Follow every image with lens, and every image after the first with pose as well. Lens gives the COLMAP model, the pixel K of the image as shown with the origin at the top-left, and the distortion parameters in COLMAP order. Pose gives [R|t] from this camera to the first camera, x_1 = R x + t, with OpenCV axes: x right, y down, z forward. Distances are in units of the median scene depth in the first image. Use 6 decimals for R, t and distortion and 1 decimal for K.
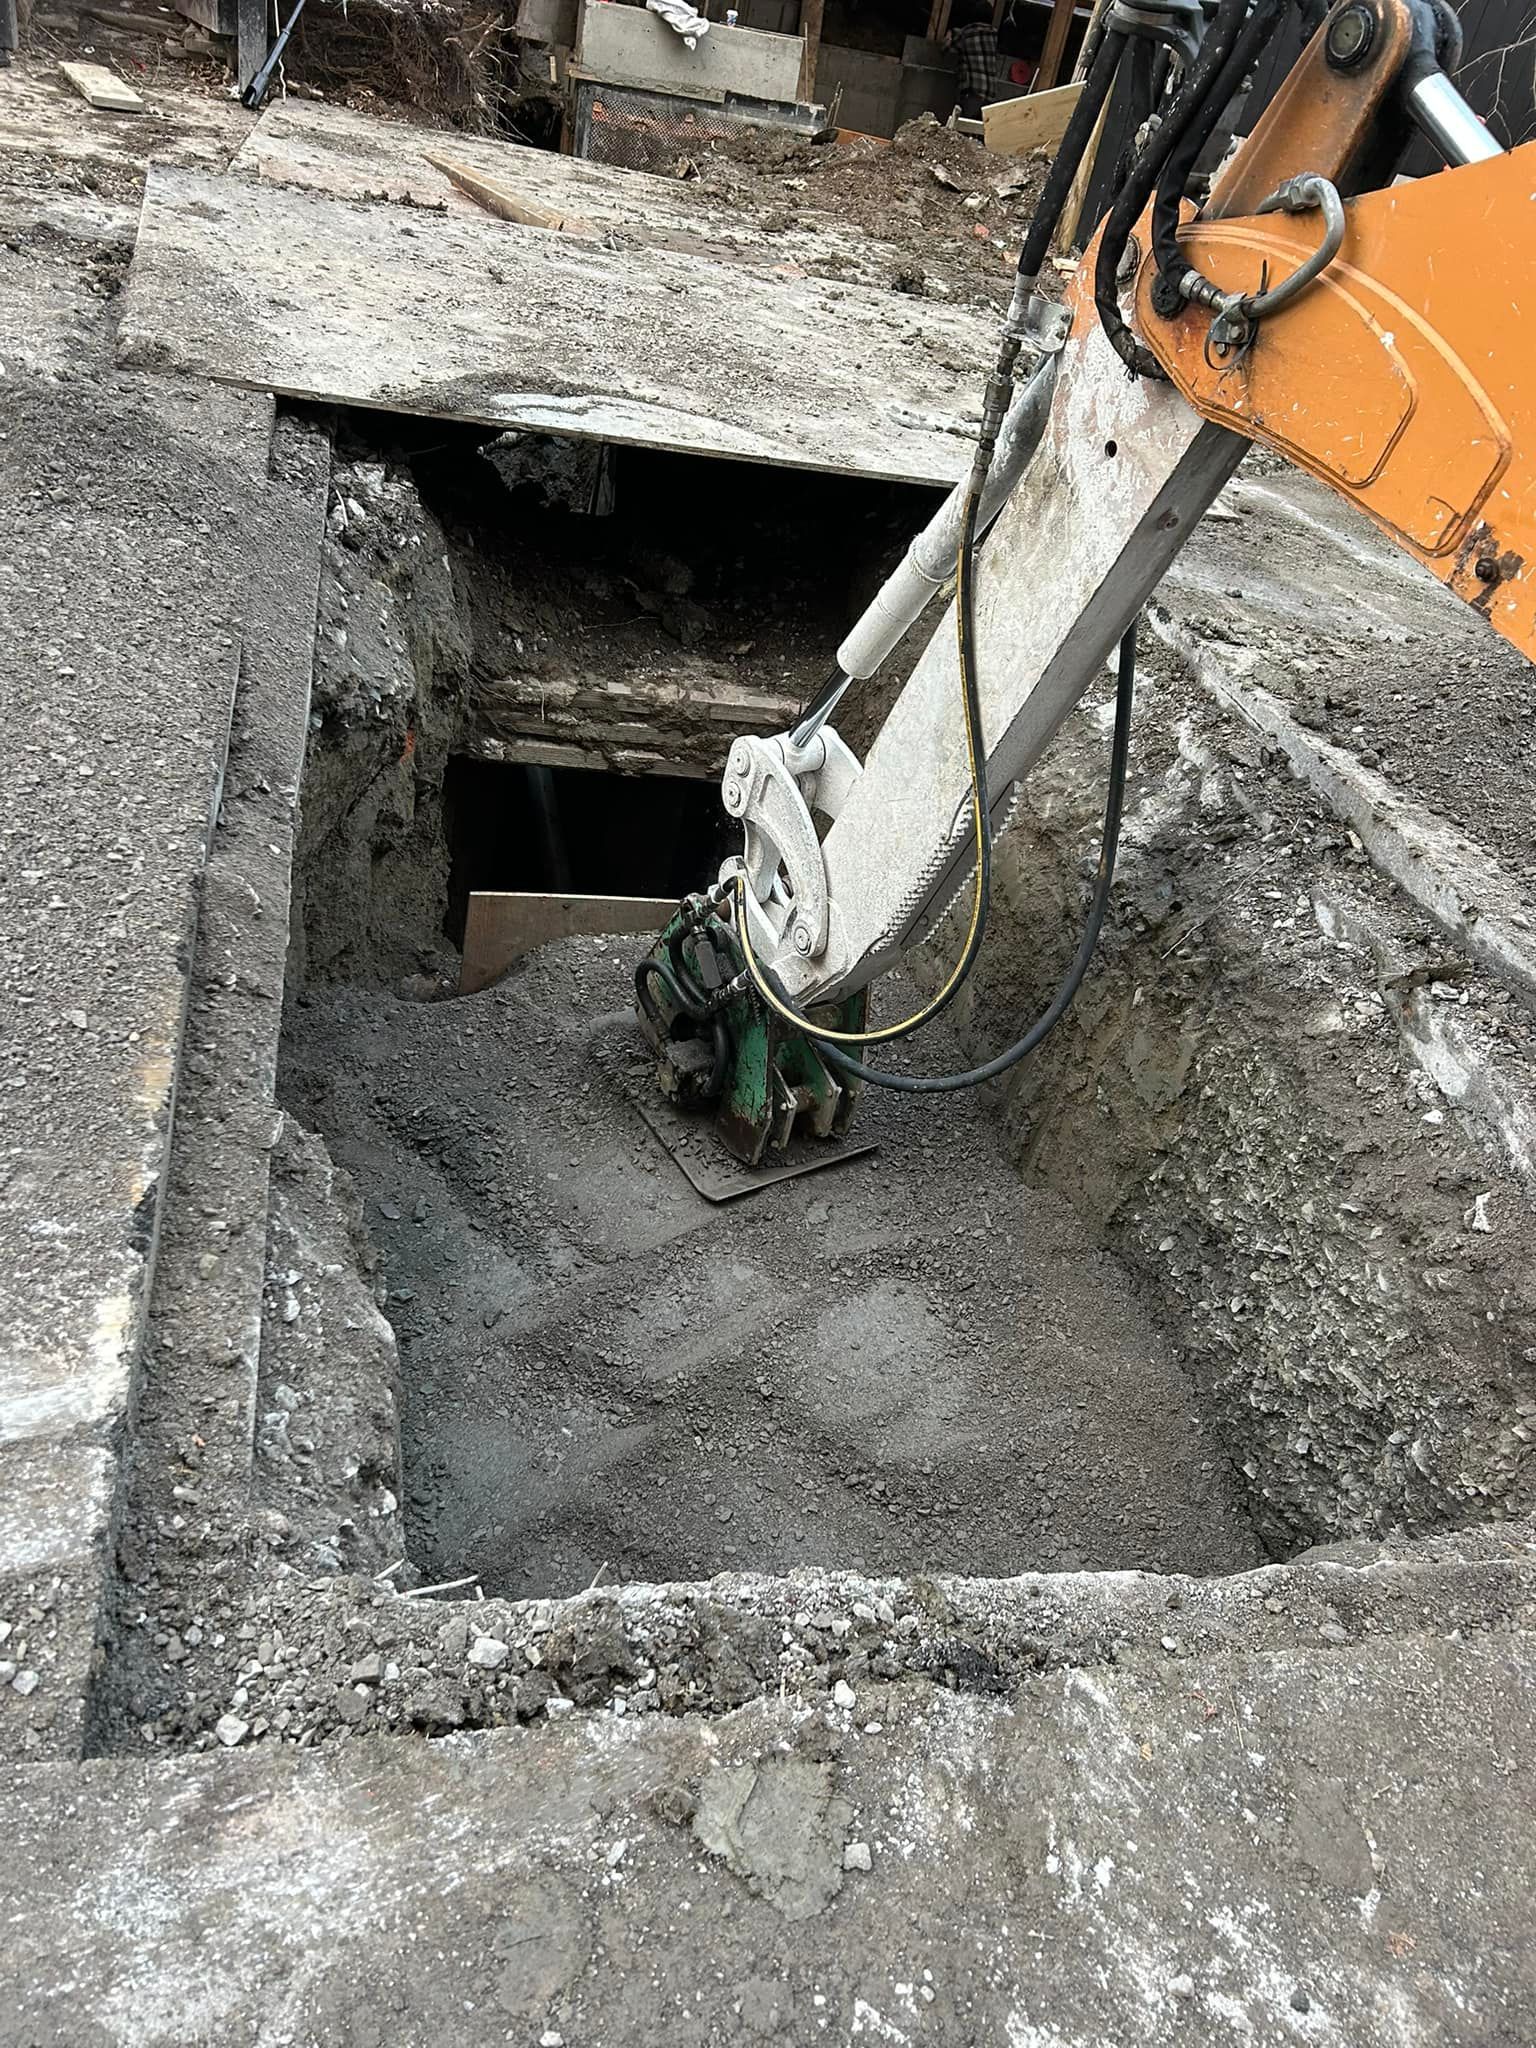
lens RADIAL K [[1586.8, 0, 763.9], [0, 1586.8, 1018.8], [0, 0, 1]] dist [0.032458, -0.035333]
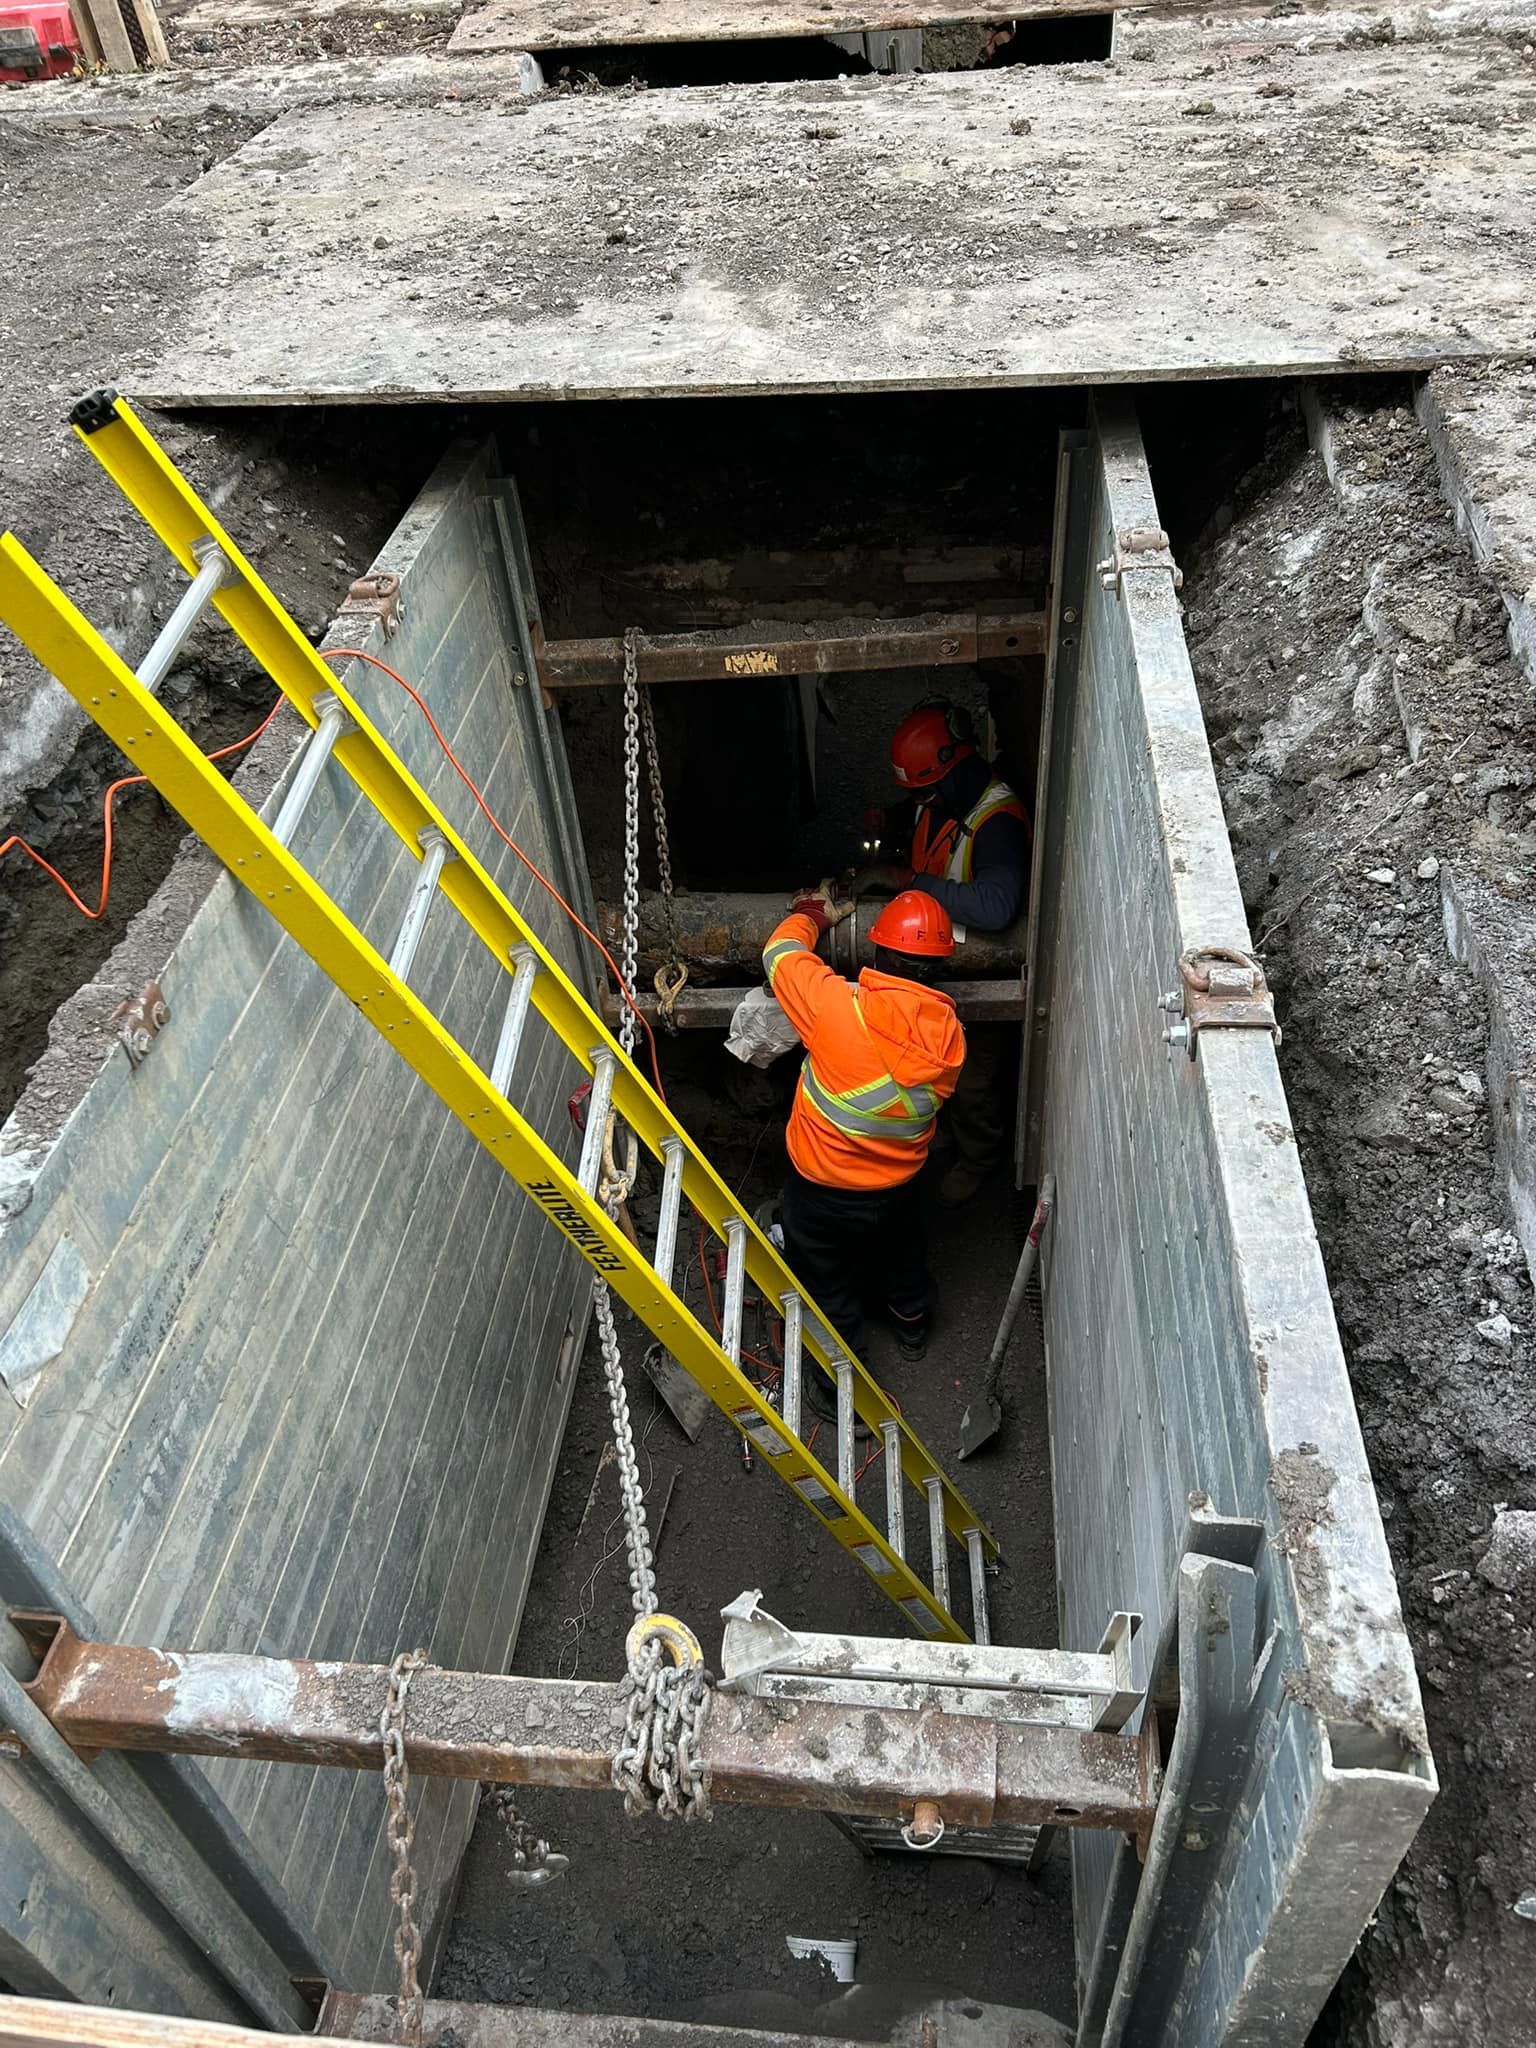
lens RADIAL K [[1586.8, 0, 763.9], [0, 1586.8, 1018.8], [0, 0, 1]] dist [0.032458, -0.035333]
pose [[0.916968, 0.003340, -0.398946, 0.323550], [0.049493, 0.991288, 0.122057, -0.102932], [0.395878, -0.131667, 0.908815, 0.308459]]
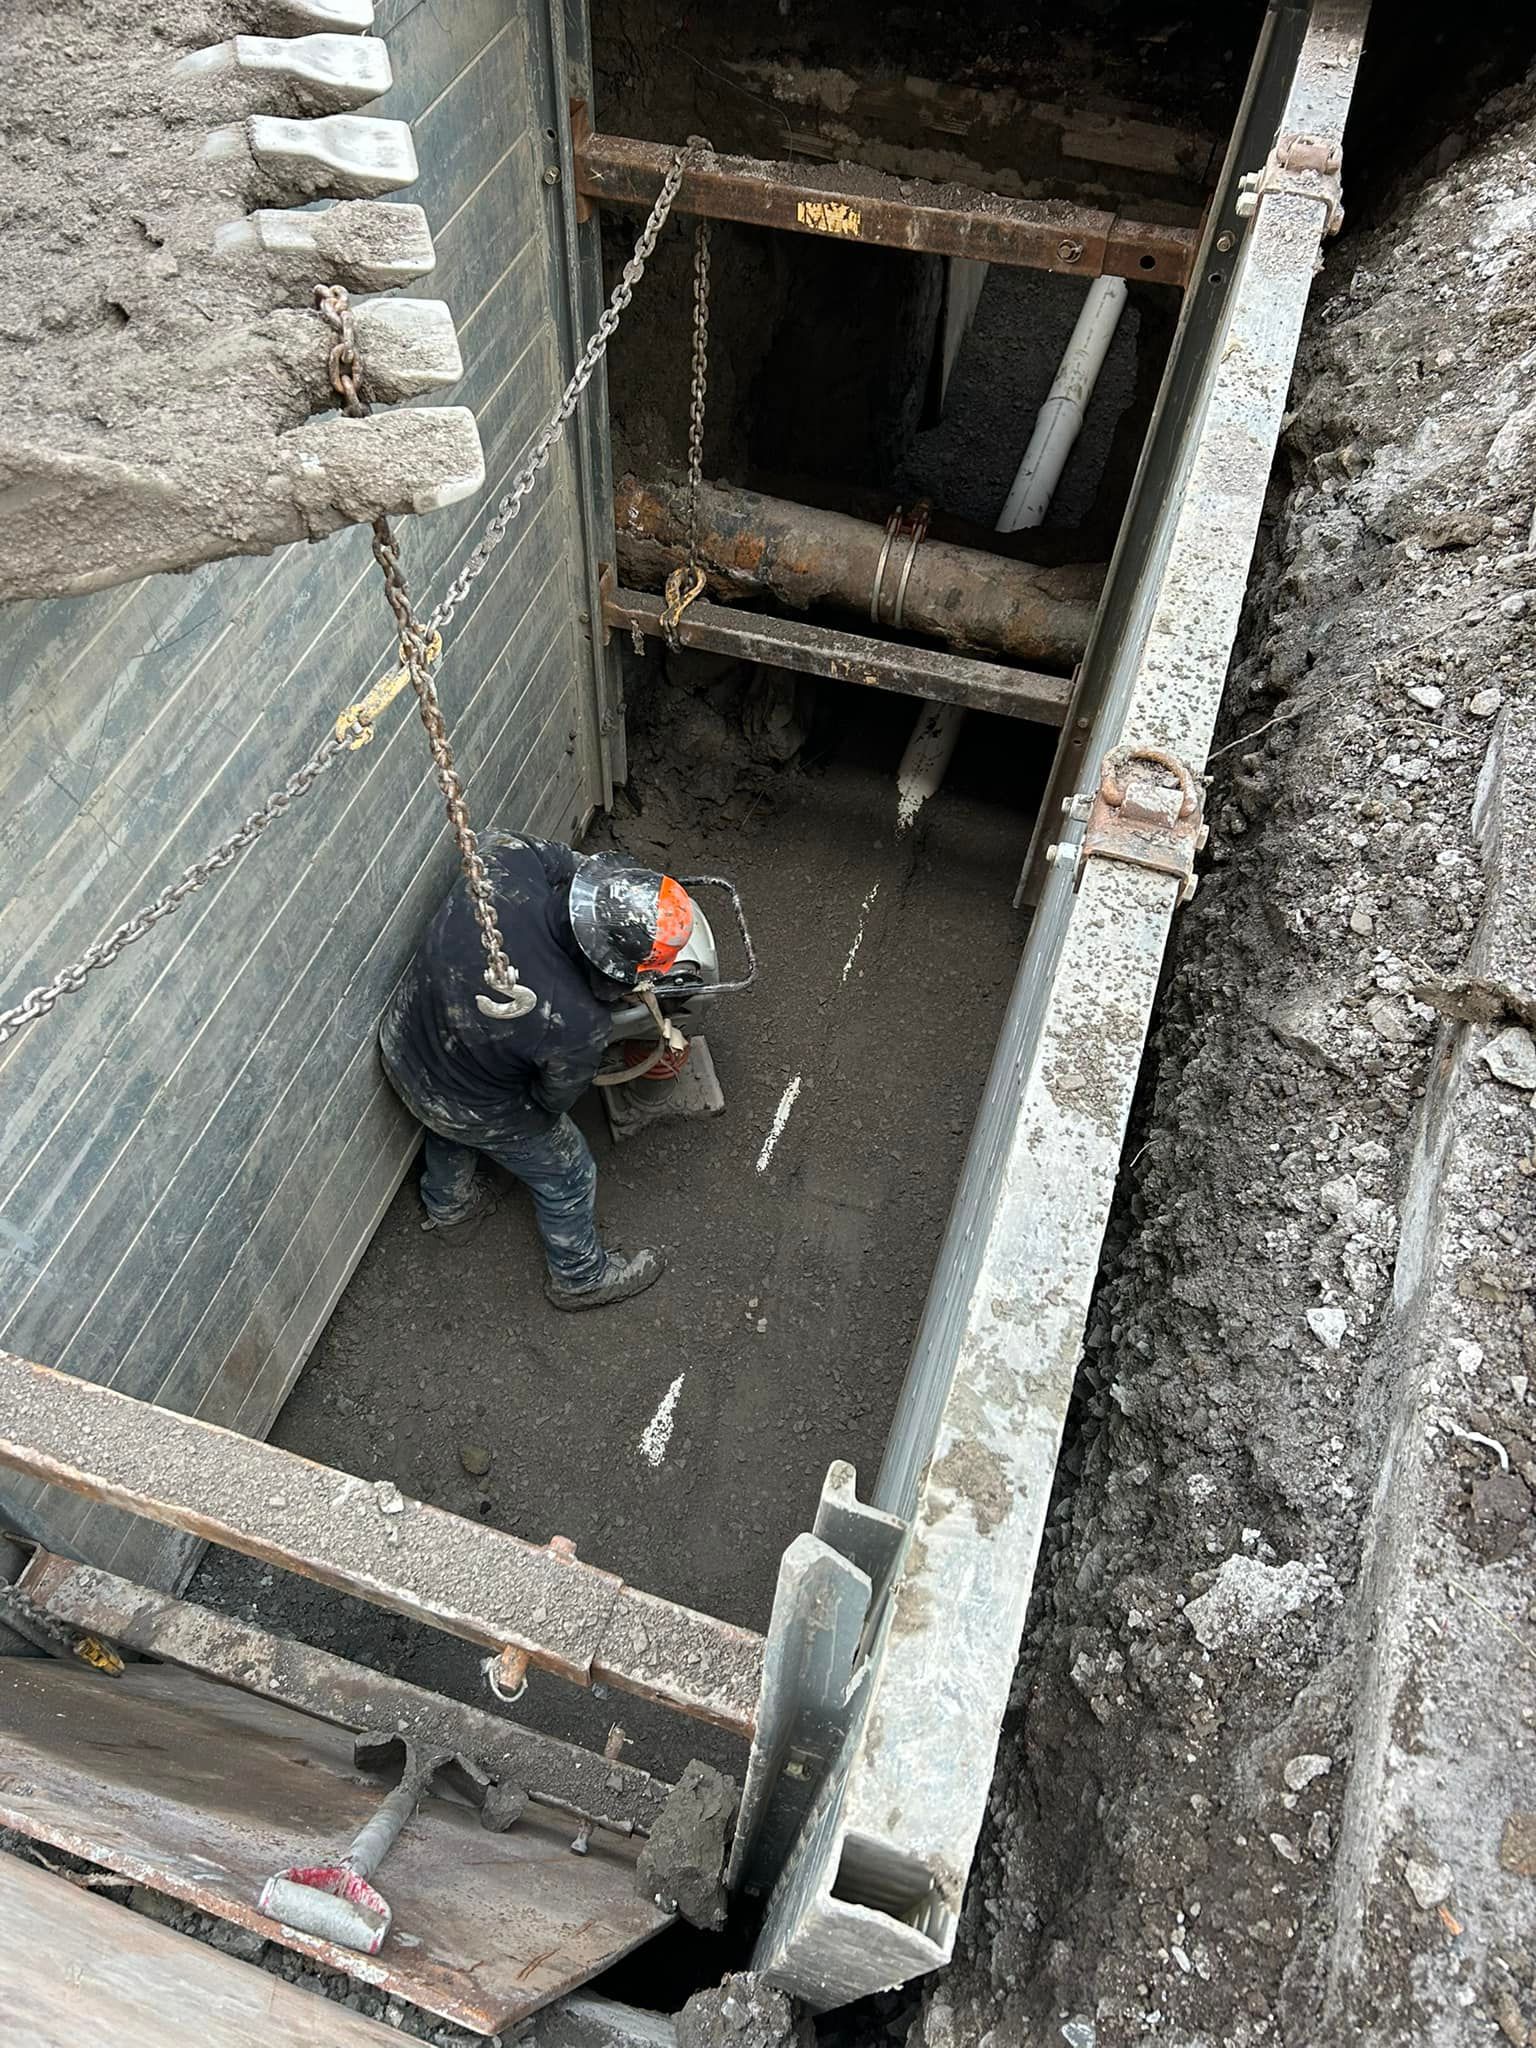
lens RADIAL K [[1586.8, 0, 763.9], [0, 1586.8, 1018.8], [0, 0, 1]] dist [0.032458, -0.035333]
pose [[0.853880, 0.316500, -0.413178, 0.352648], [-0.161226, 0.915656, 0.368213, -0.124015], [0.494868, -0.247795, 0.832888, 0.452703]]
